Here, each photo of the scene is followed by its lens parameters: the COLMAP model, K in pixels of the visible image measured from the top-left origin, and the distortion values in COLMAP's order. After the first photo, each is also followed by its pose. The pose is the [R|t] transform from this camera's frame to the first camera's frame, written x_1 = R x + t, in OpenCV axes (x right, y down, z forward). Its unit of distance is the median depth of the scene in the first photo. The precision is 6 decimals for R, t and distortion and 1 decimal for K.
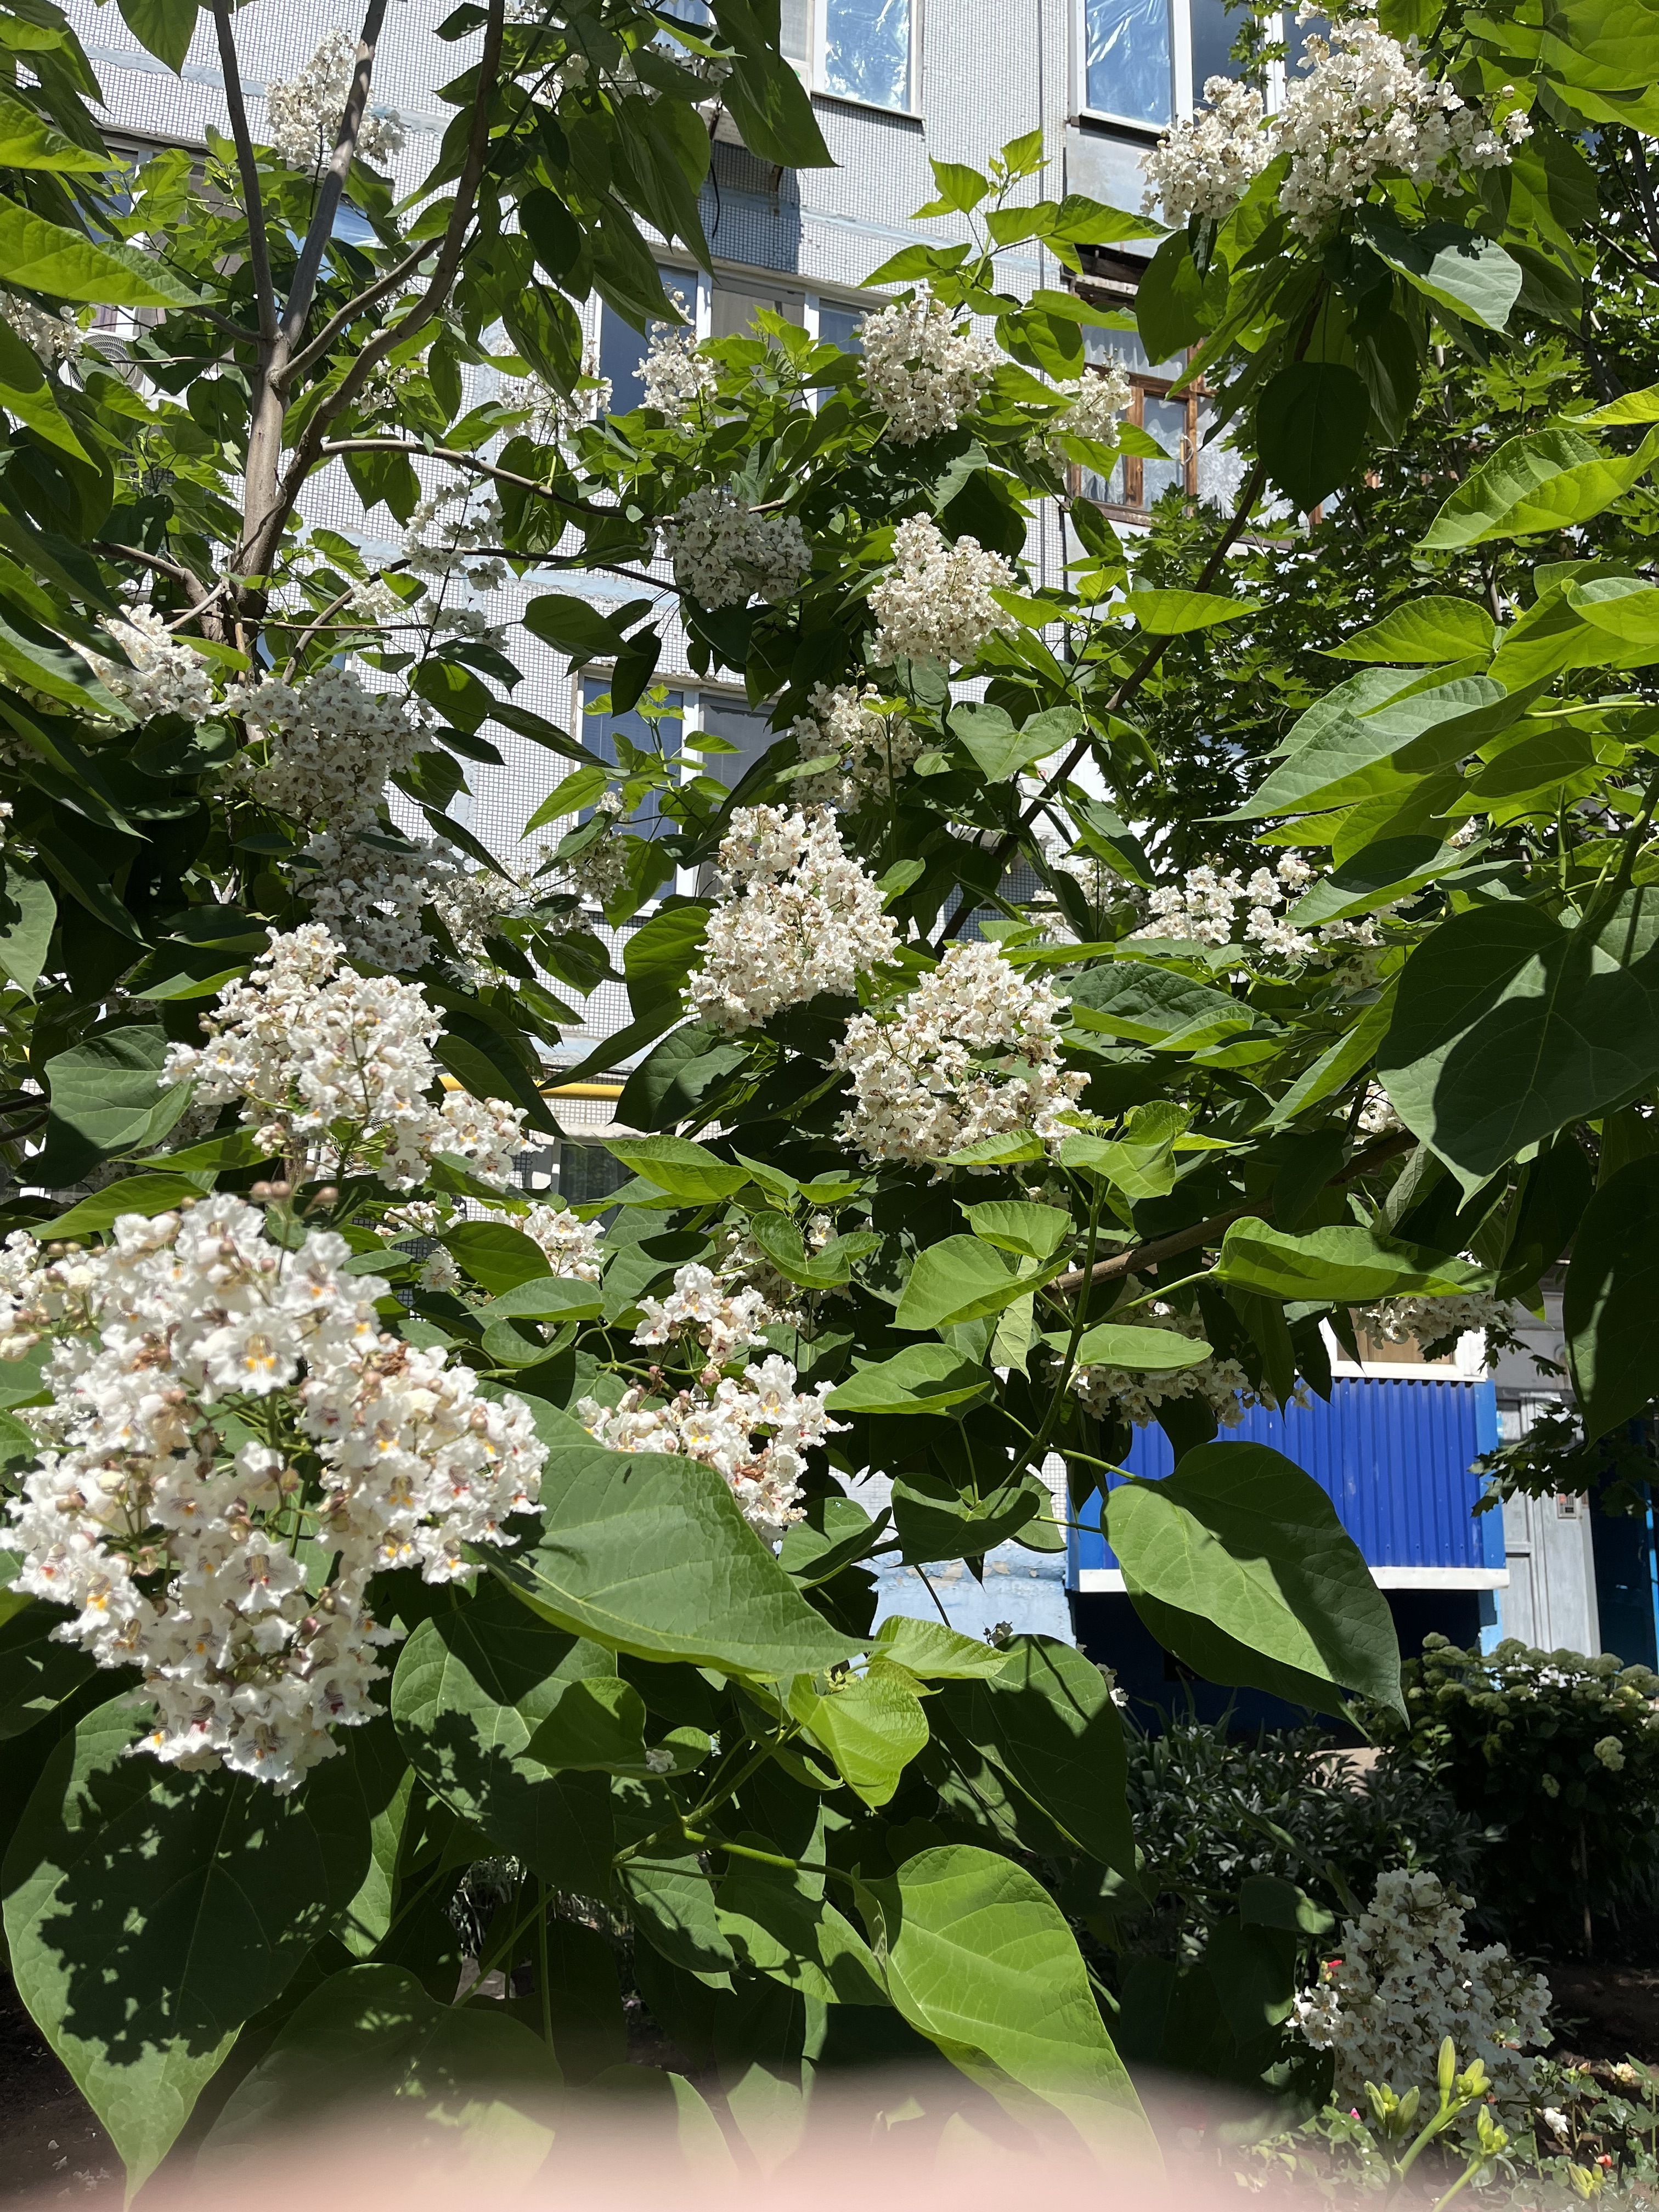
lens RADIAL K [[1788.5, 0, 829.5], [0, 1788.5, 1106.0], [0, 0, 1]] dist [0.197862, -0.222520]
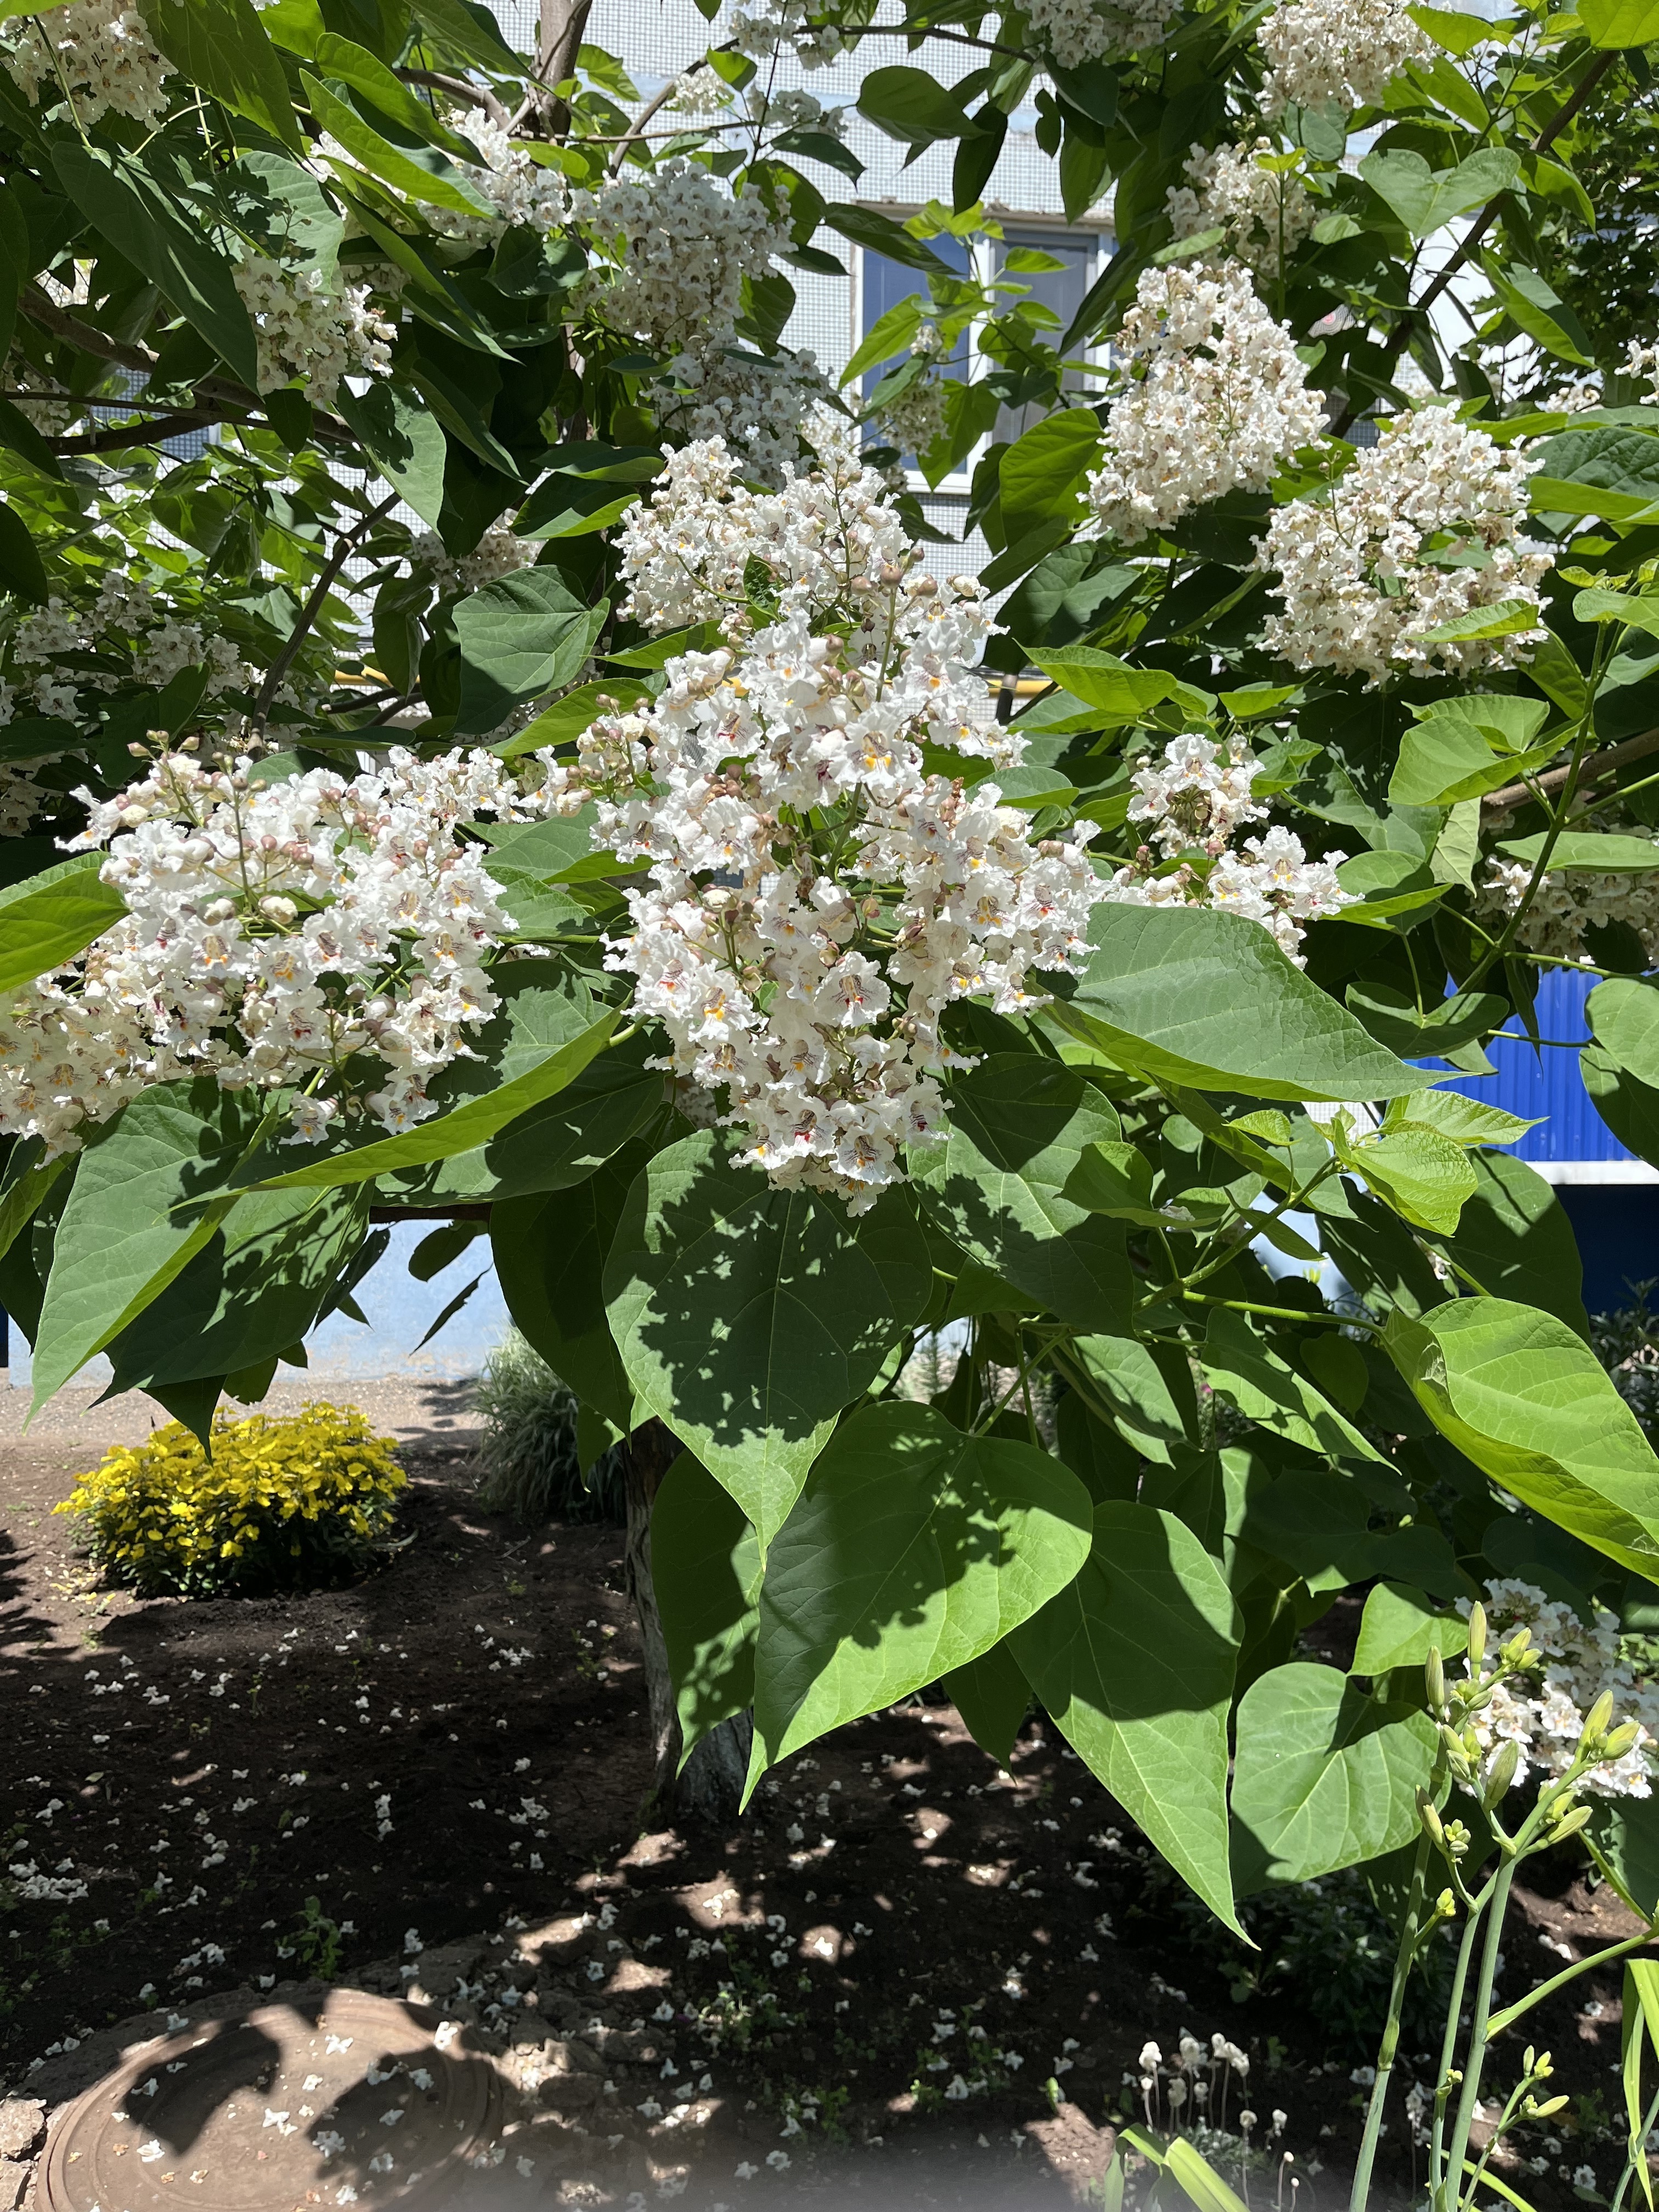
lens RADIAL K [[1798.2, 0, 829.5], [0, 1798.2, 1106.0], [0, 0, 1]] dist [0.142975, -0.091599]
pose [[0.990990, -0.010884, -0.133495, -0.095495], [0.037086, 0.980023, 0.195398, 0.059922], [0.128701, -0.198588, 0.971596, 0.004213]]
